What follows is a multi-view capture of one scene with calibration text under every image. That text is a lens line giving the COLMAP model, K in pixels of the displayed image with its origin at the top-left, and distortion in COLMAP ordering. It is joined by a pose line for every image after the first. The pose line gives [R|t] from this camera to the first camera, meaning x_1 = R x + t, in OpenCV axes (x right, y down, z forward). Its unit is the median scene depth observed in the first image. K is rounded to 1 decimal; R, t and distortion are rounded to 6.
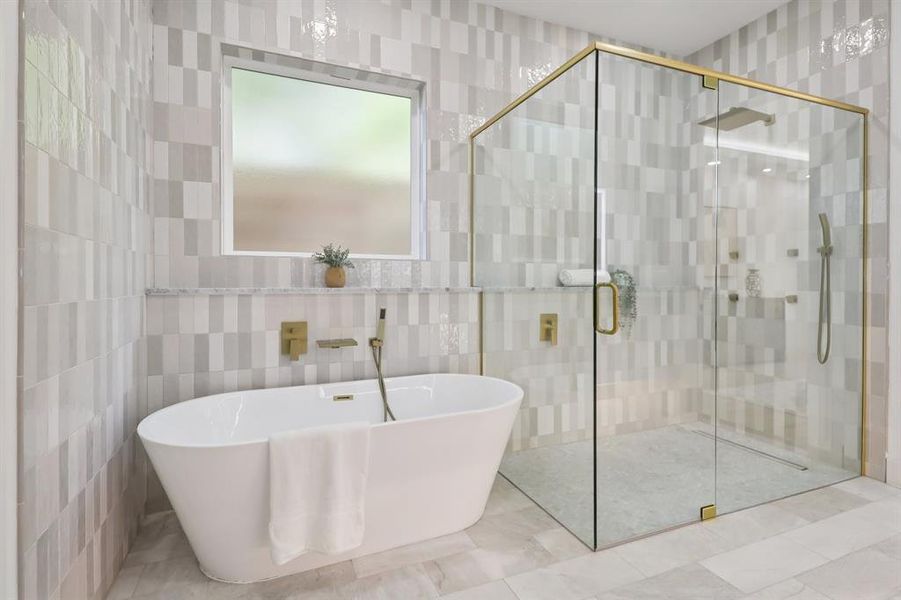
lens RADIAL K [[432.2, 0, 449.8], [0, 432.2, 286.3], [0, 0, 1]] dist [0.001681, 0.000053]
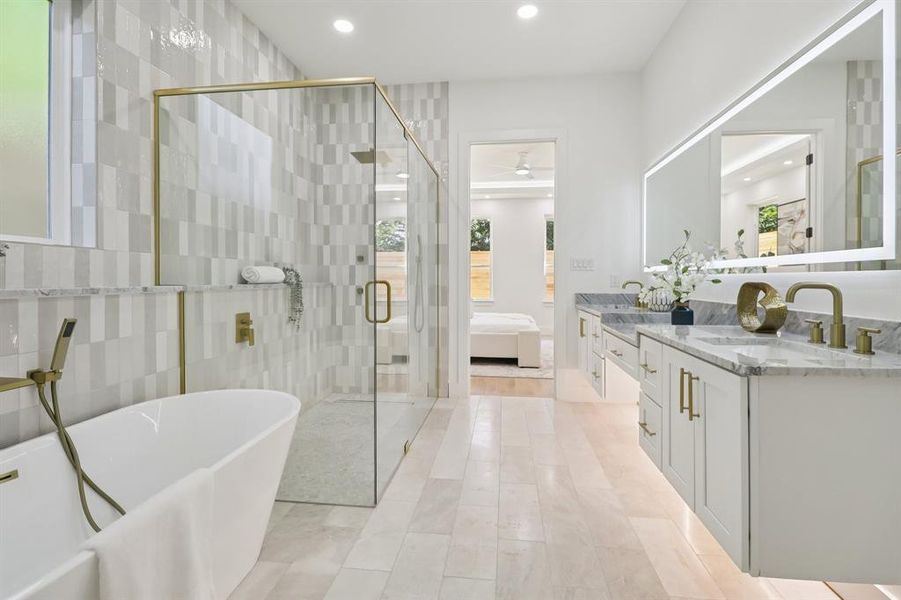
lens RADIAL K [[417.1, 0, 453.0], [0, 417.1, 283.2], [0, 0, 1]] dist [0.000085, -0.000250]
pose [[0.489516, -0.008184, 0.871956, -0.352291], [0.006371, 0.999963, 0.005809, -0.003745], [-0.871971, 0.002712, 0.489550, 0.161155]]
